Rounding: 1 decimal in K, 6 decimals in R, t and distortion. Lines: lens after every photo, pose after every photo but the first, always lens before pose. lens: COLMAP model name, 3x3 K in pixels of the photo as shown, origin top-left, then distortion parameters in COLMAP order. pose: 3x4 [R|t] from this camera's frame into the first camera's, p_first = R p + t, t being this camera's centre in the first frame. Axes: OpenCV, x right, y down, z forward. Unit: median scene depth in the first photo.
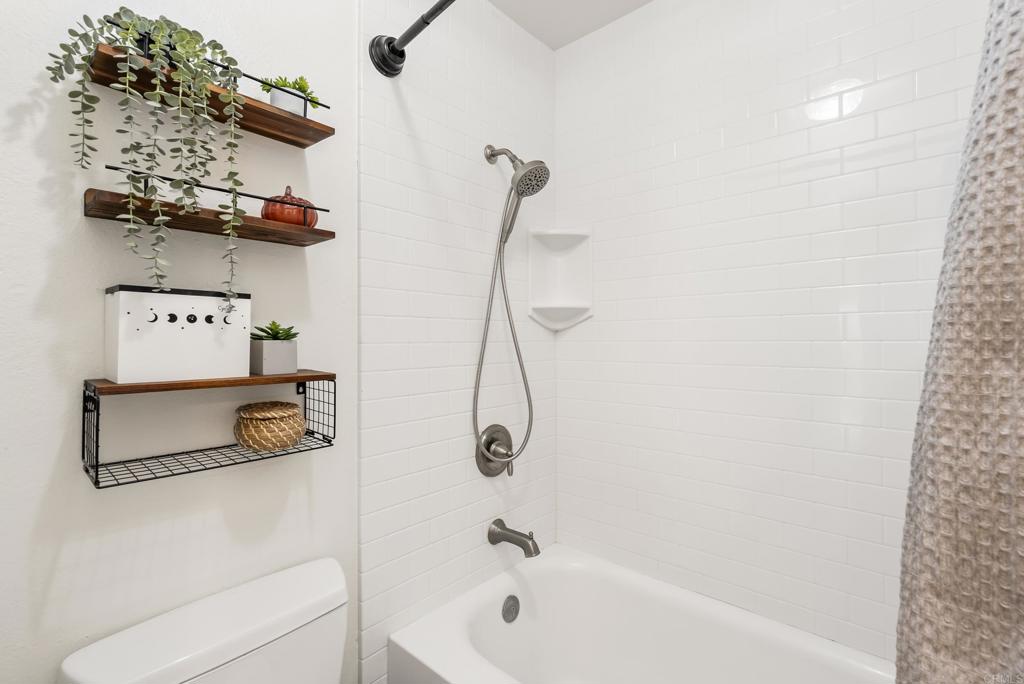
lens RADIAL K [[468.3, 0, 512.3], [0, 468.3, 331.8], [0, 0, 1]] dist [-0.001781, -0.000524]
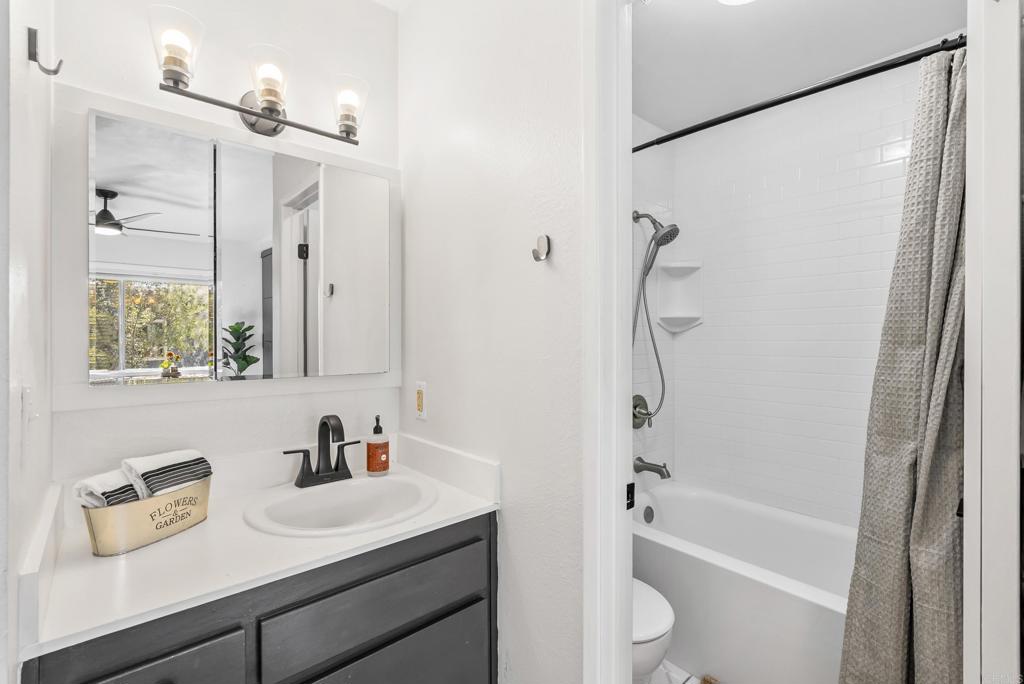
lens RADIAL K [[469.7, 0, 515.6], [0, 469.7, 337.7], [0, 0, 1]] dist [-0.002828, -0.000291]
pose [[0.992160, 0.004706, -0.124884, -0.257233], [-0.002975, 0.999897, 0.014045, -0.008957], [0.124937, -0.013563, 0.992072, -0.597312]]
